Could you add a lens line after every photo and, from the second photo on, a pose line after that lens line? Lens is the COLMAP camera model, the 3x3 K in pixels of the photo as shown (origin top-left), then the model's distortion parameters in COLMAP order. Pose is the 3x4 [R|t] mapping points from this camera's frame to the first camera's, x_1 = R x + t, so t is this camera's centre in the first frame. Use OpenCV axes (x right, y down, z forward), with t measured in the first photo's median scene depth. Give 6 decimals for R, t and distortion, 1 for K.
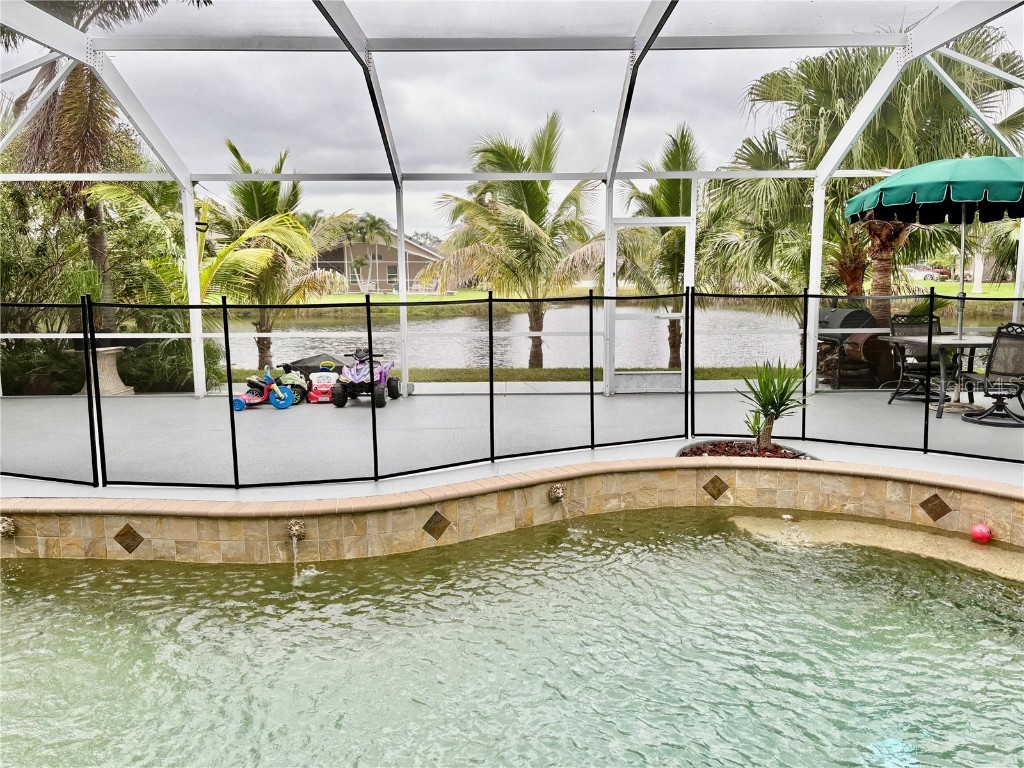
lens RADIAL K [[765.2, 0, 512.0], [0, 765.2, 384.0], [0, 0, 1]] dist [0.028012, -0.001281]
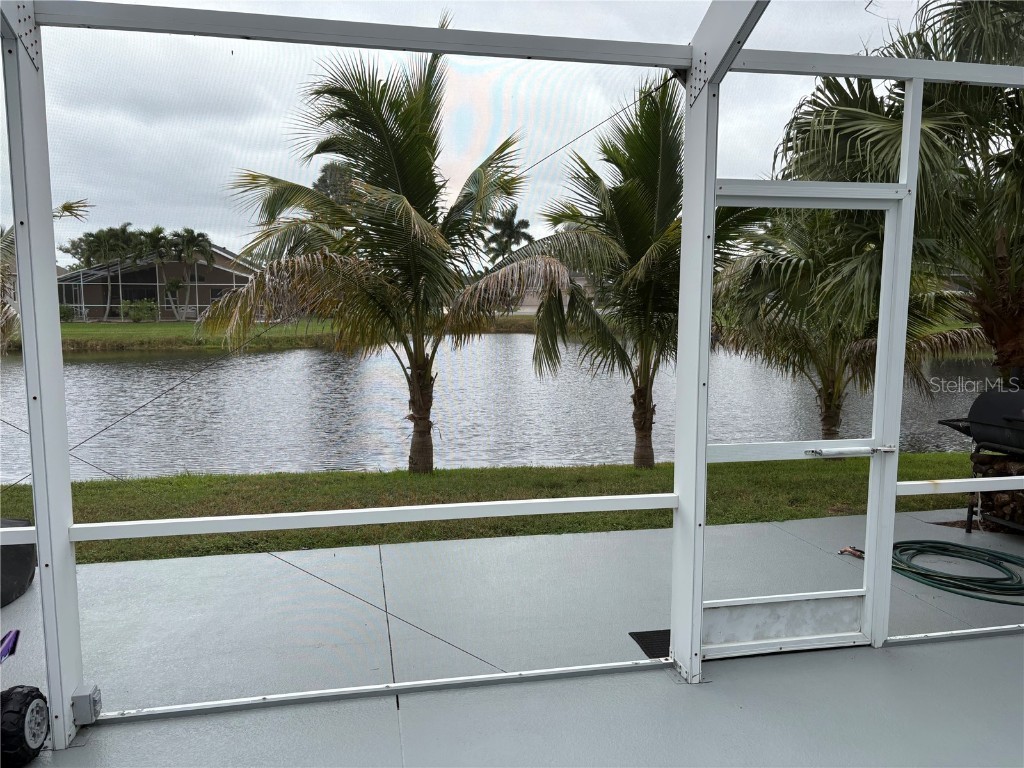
lens RADIAL K [[765.2, 0, 512.0], [0, 765.2, 384.0], [0, 0, 1]] dist [0.028012, -0.001281]
pose [[0.980312, -0.021330, 0.196298, -0.013522], [0.026939, 0.999300, -0.025952, -0.065885], [-0.195607, 0.030729, 0.980201, 0.377964]]
